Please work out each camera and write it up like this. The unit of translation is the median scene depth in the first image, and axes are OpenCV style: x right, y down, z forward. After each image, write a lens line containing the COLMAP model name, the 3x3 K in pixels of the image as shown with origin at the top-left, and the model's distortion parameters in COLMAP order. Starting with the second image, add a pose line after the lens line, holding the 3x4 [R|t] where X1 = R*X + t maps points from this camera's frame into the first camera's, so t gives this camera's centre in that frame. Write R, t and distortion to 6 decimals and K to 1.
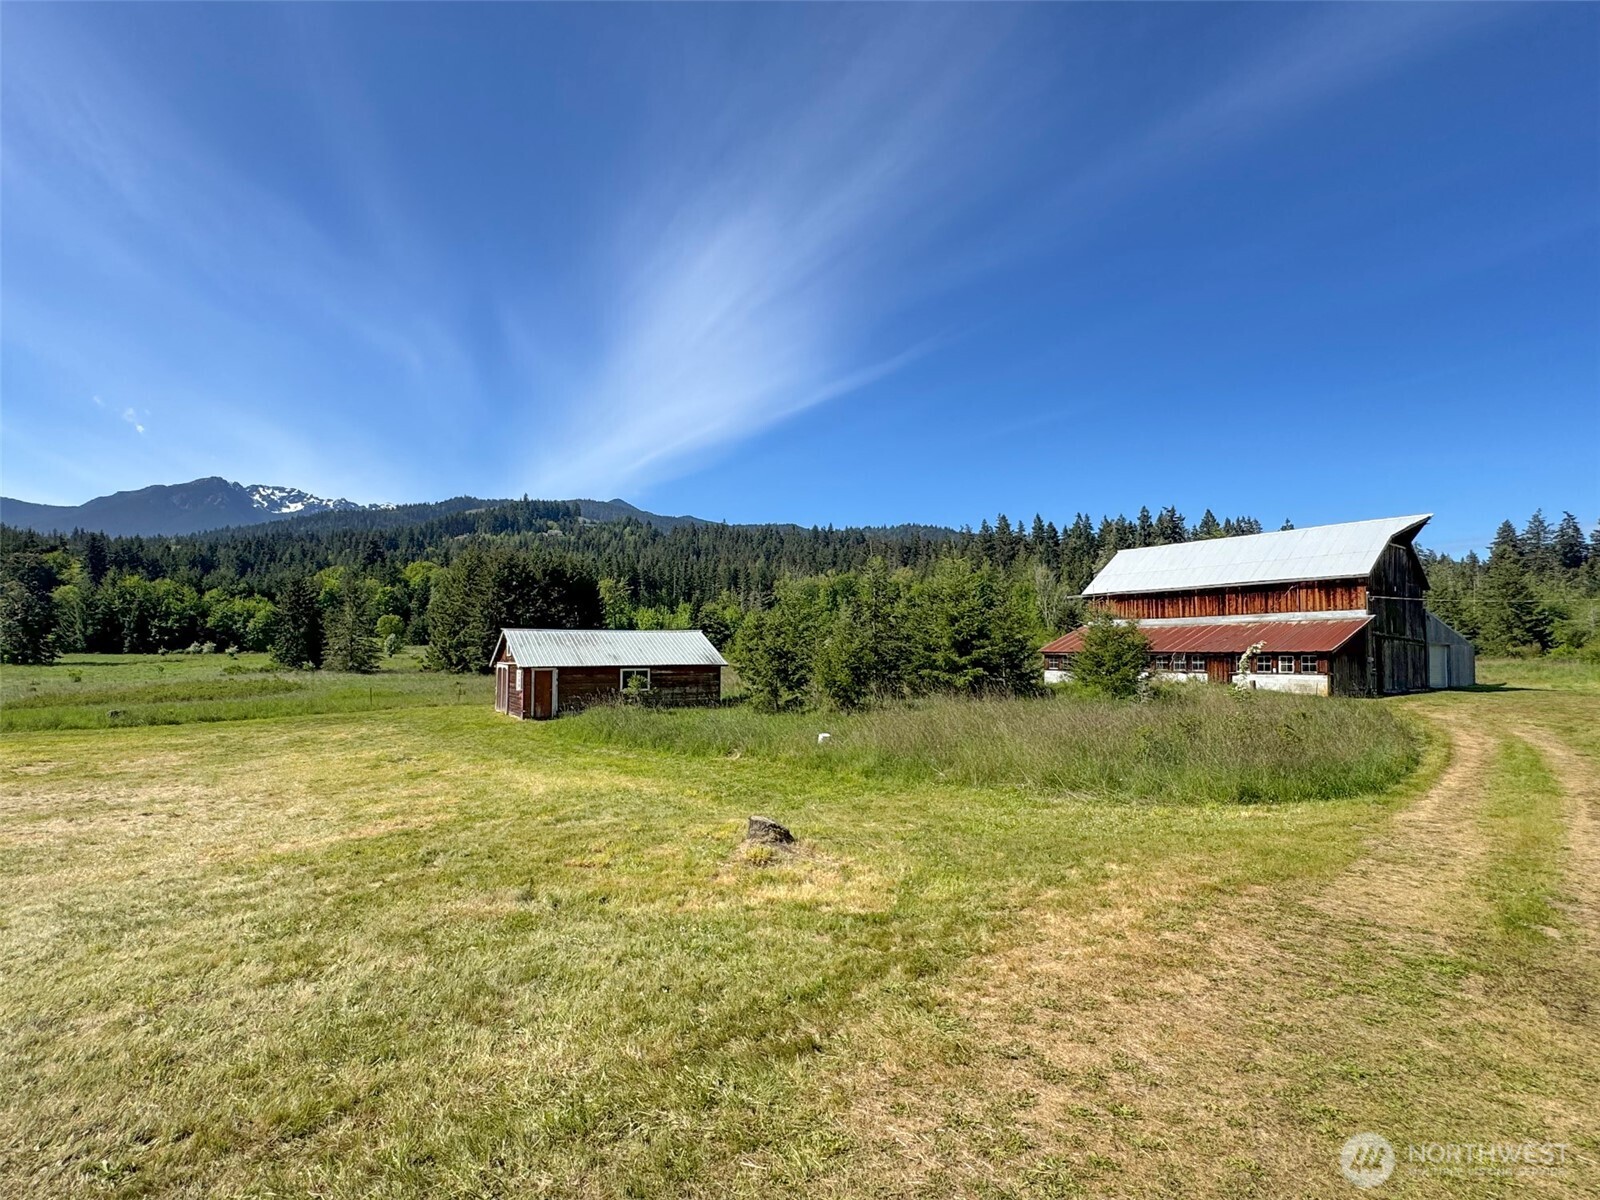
lens RADIAL K [[804.0, 0, 772.1], [0, 804.0, 632.3], [0, 0, 1]] dist [-0.003008, 0.000880]
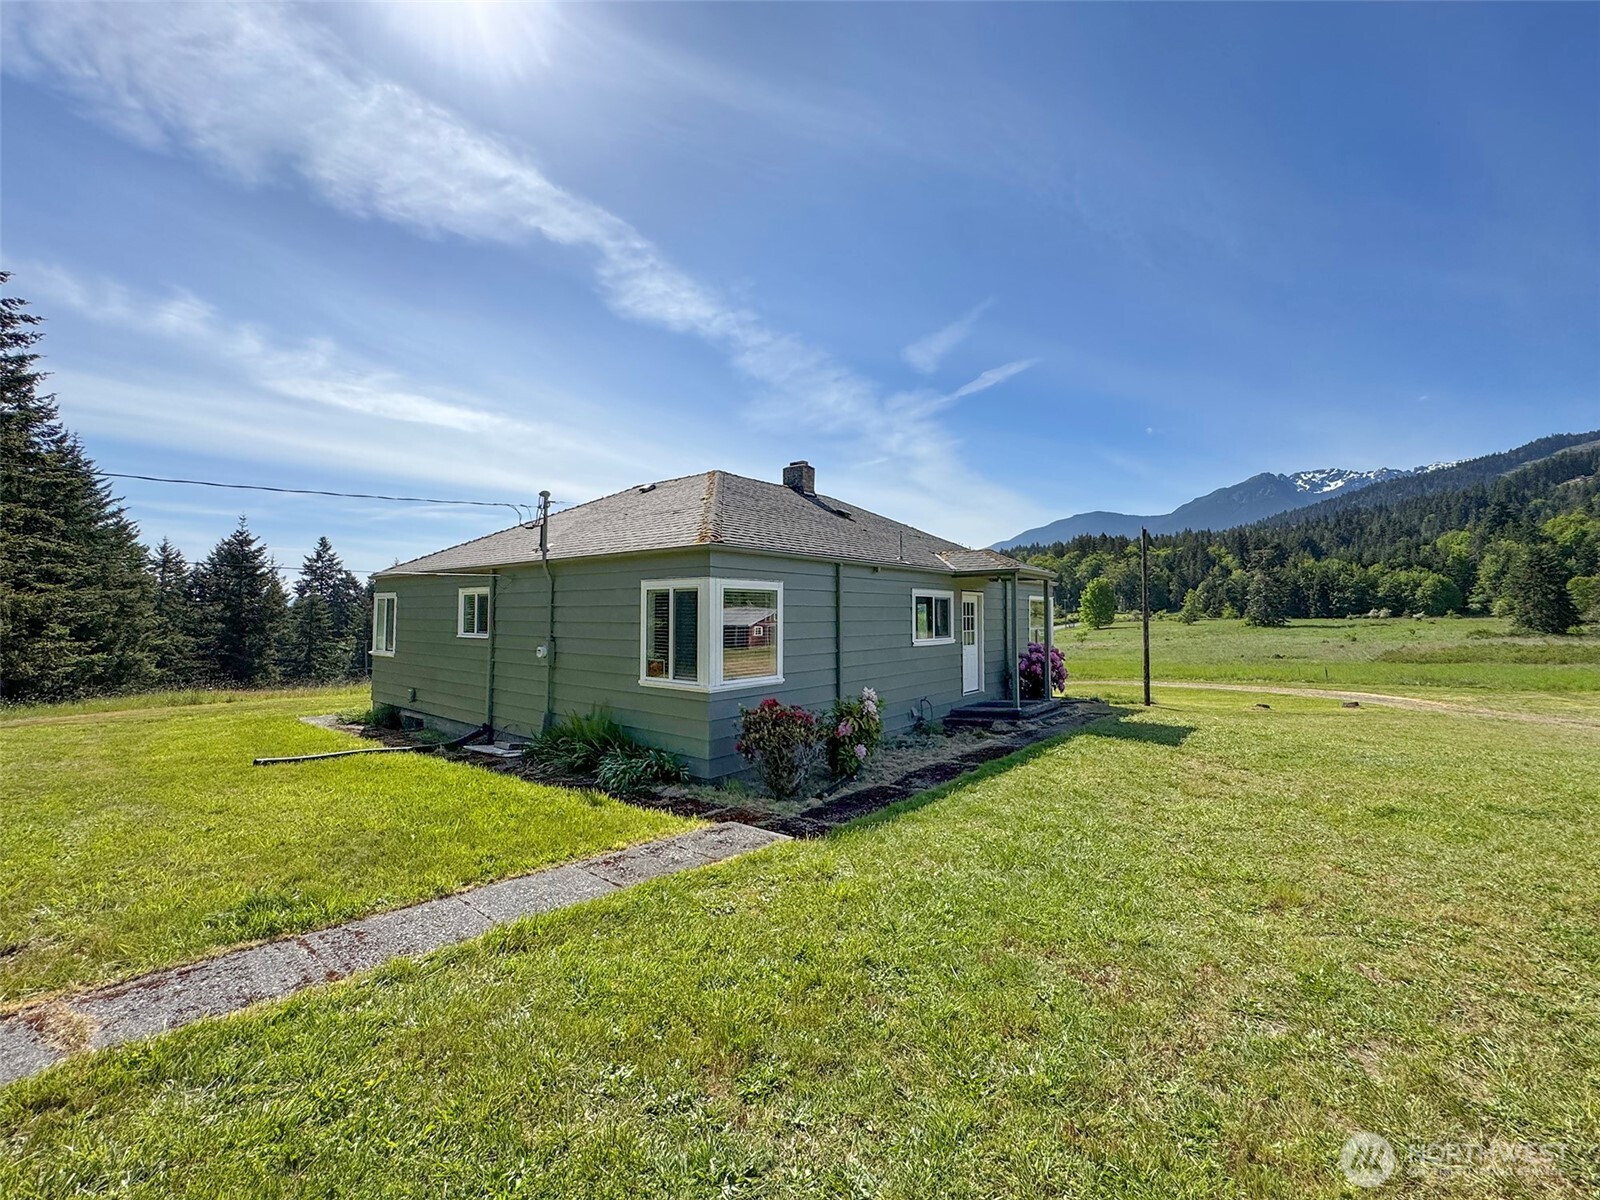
lens RADIAL K [[655.7, 0, 815.6], [0, 655.7, 588.7], [0, 0, 1]] dist [-0.002276, -0.000166]
pose [[0.357101, -0.045335, -0.932965, -0.097599], [0.032072, 0.998828, -0.036259, -0.010113], [0.933515, -0.016973, 0.358136, -0.158649]]
